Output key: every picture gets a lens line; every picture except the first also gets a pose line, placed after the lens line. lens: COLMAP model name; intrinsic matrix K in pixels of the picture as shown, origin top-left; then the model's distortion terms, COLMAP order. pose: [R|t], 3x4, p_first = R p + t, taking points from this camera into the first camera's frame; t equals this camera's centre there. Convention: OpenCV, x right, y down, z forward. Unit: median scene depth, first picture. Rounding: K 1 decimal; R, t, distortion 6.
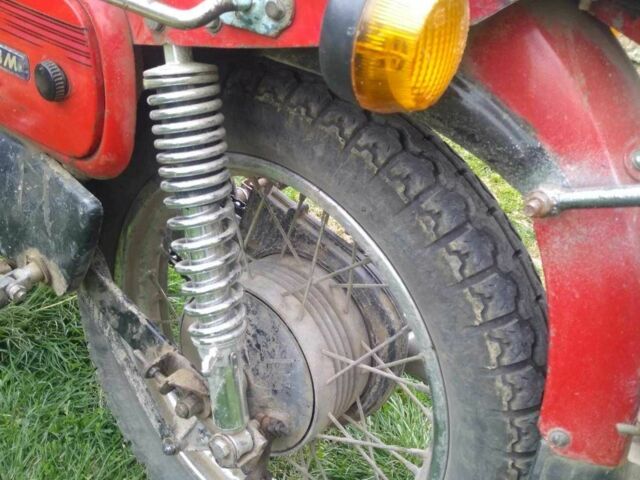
lens RADIAL K [[661.7, 0, 320.0], [0, 661.7, 240.0], [0, 0, 1]] dist [0.144866, -0.338325]
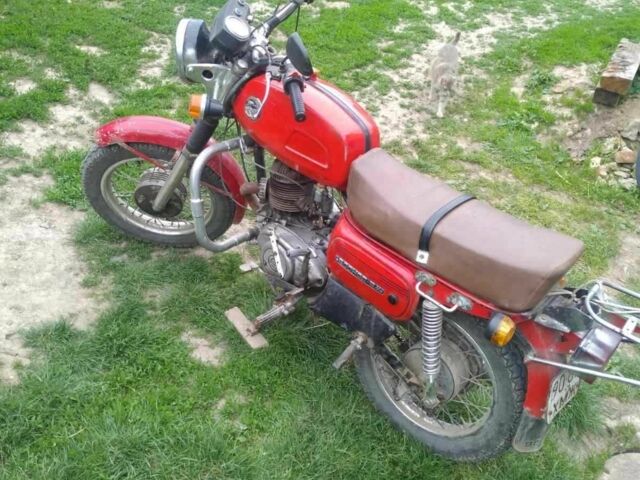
lens RADIAL K [[661.7, 0, 320.0], [0, 661.7, 240.0], [0, 0, 1]] dist [0.144866, -0.338325]
pose [[0.997468, 0.067416, -0.022660, -0.612977], [-0.064652, 0.992246, 0.106154, -0.753352], [0.029641, -0.104420, 0.994092, -2.076600]]
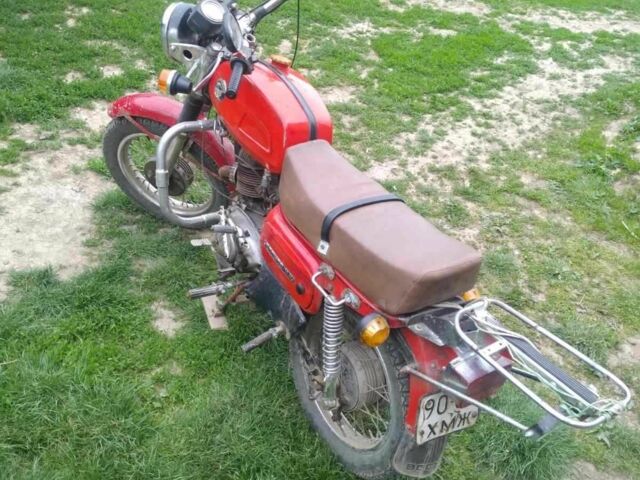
lens RADIAL K [[661.7, 0, 320.0], [0, 661.7, 240.0], [0, 0, 1]] dist [0.144866, -0.338325]
pose [[0.940821, 0.219058, -0.258589, 0.450229], [-0.204029, 0.975360, 0.083940, -0.670655], [0.270605, -0.026213, 0.962333, -1.928381]]
